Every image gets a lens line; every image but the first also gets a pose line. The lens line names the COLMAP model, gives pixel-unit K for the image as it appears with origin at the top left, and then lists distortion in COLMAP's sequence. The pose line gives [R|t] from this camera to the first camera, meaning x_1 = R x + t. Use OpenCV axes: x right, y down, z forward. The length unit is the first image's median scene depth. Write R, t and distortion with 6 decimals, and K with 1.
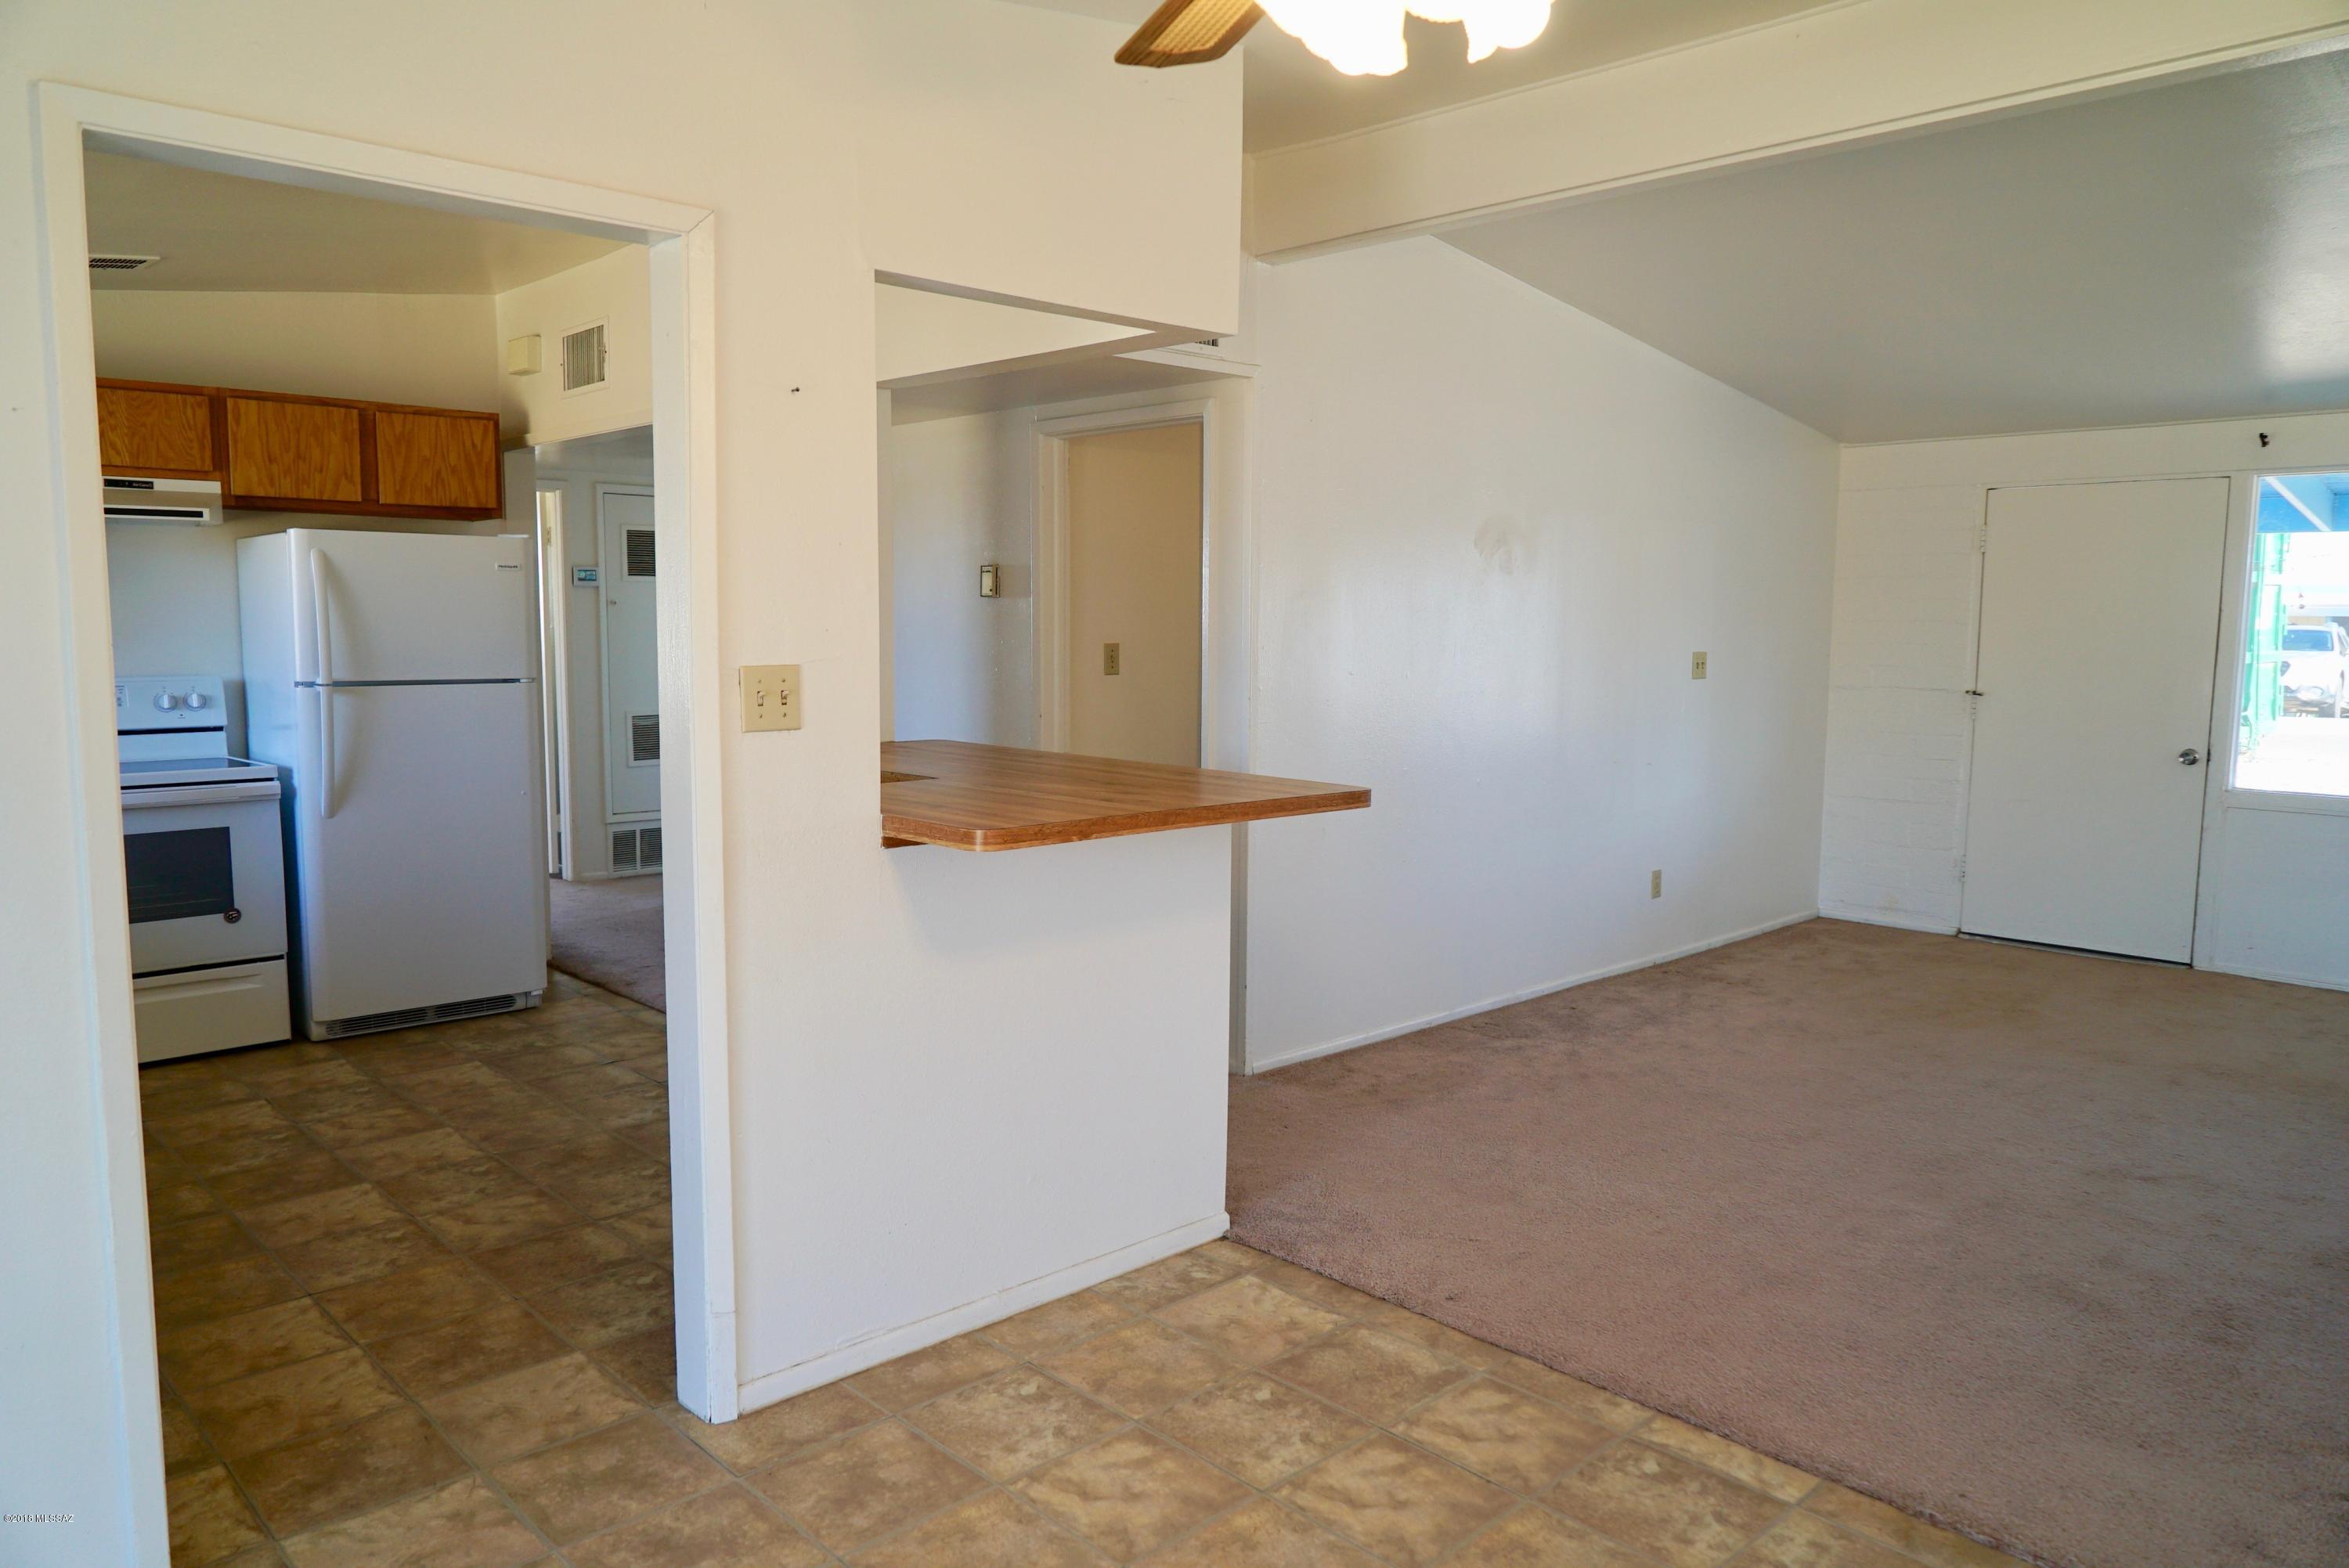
lens RADIAL K [[1582.1, 0, 1174.5], [0, 1582.1, 784.0], [0, 0, 1]] dist [-0.010271, -0.000233]
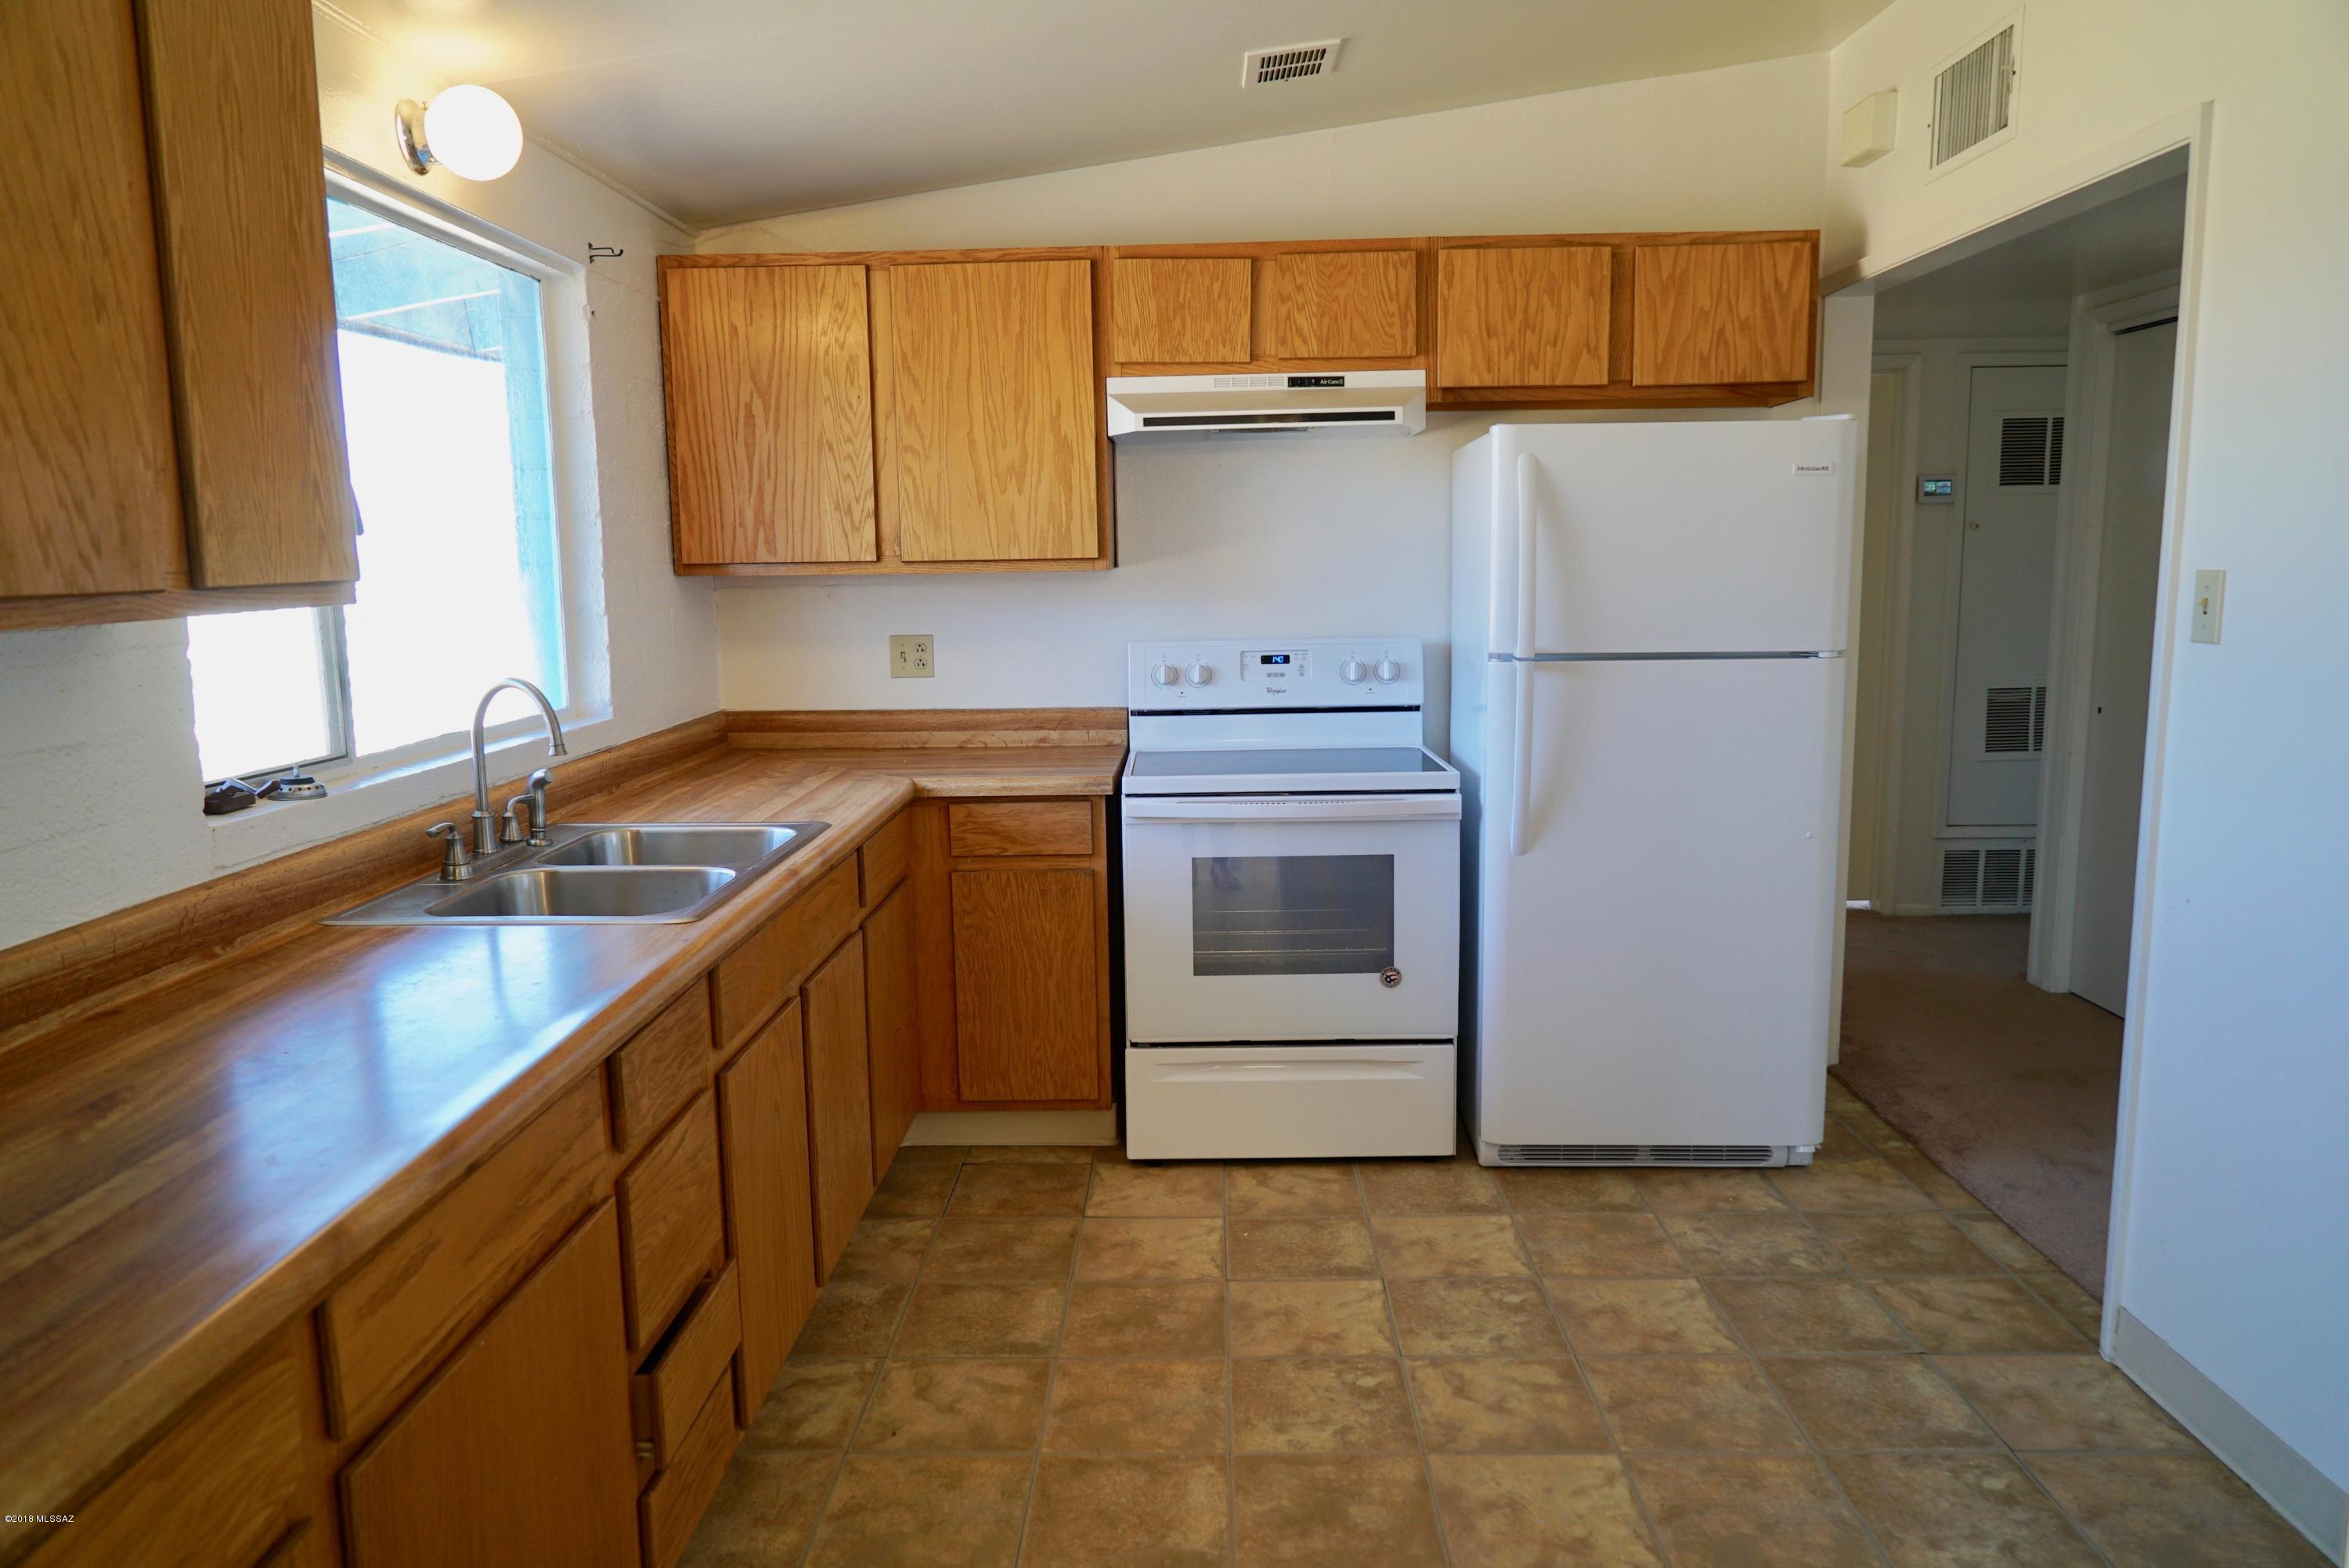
lens RADIAL K [[1601.2, 0, 1164.4], [0, 1601.2, 785.8], [0, 0, 1]] dist [-0.023363, 0.024878]
pose [[0.699898, 0.084840, -0.709186, -0.153635], [-0.053599, 0.996359, 0.066298, -0.044142], [0.712229, -0.008390, 0.701897, 0.398515]]
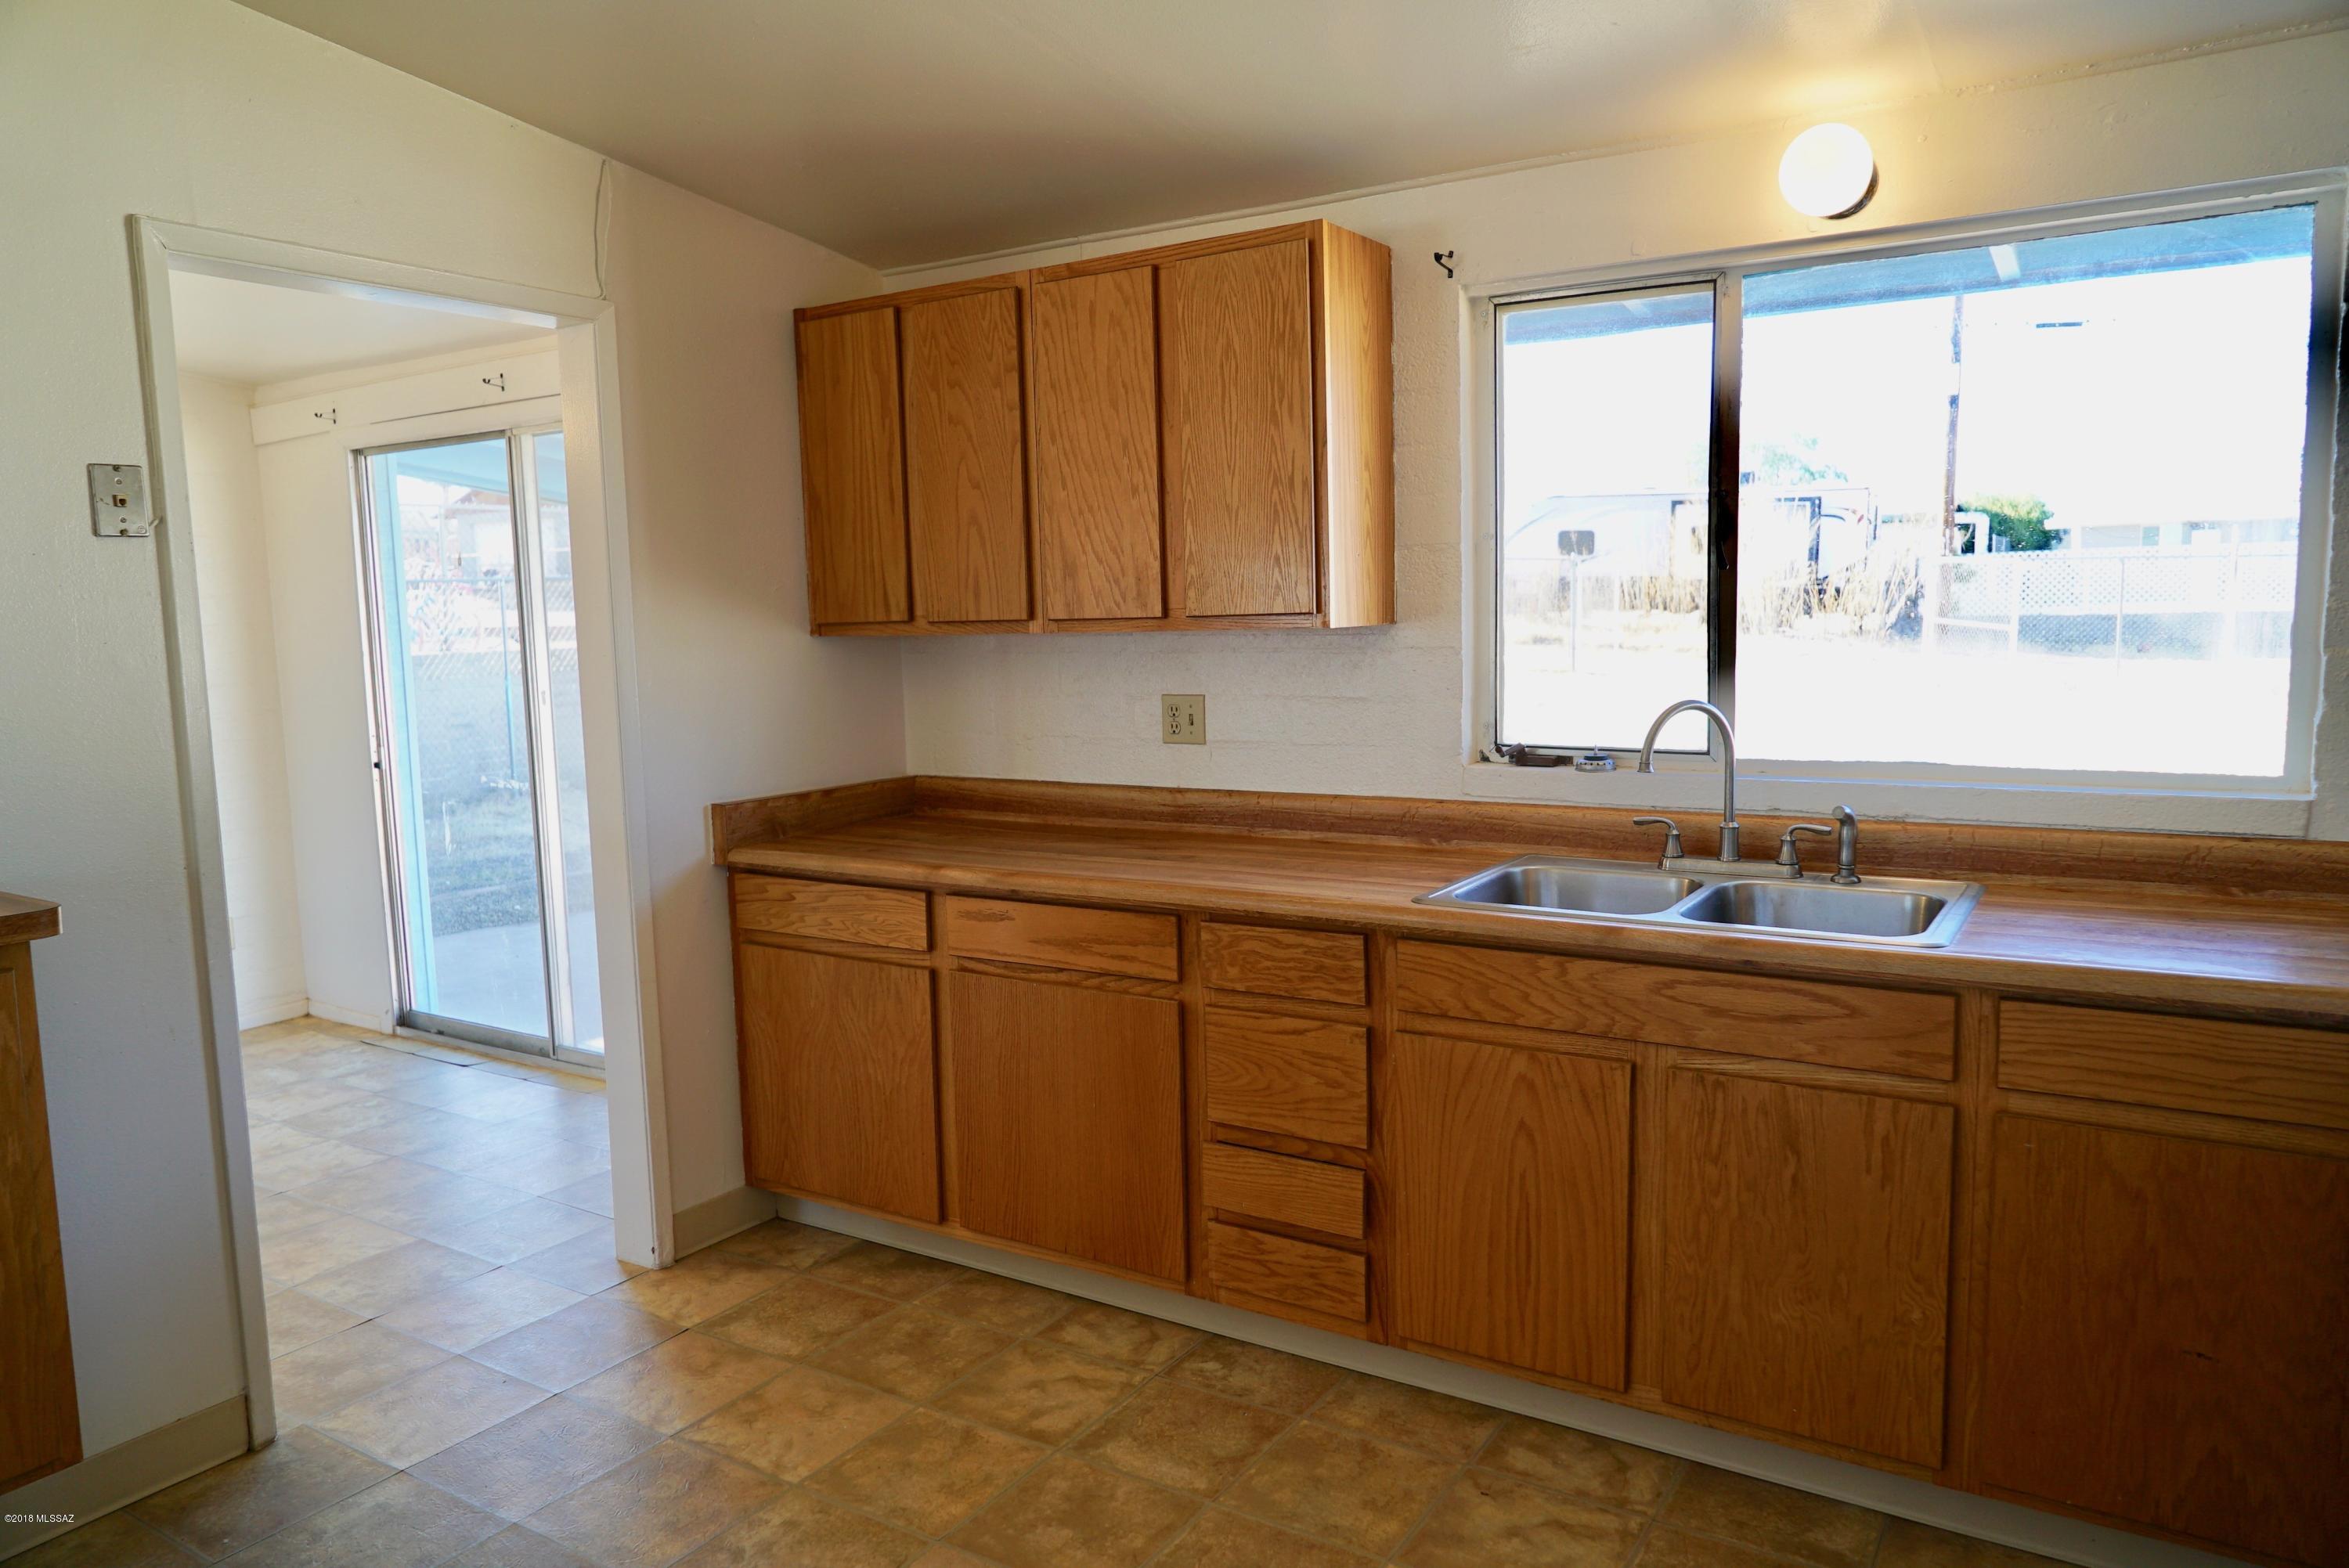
lens RADIAL K [[1582.1, 0, 1174.5], [0, 1582.1, 784.0], [0, 0, 1]] dist [-0.010271, -0.000233]
pose [[-0.971682, 0.041111, -0.232690, -0.353861], [-0.009704, 0.976975, 0.213131, -0.119215], [0.236095, 0.209354, -0.948910, 1.077901]]
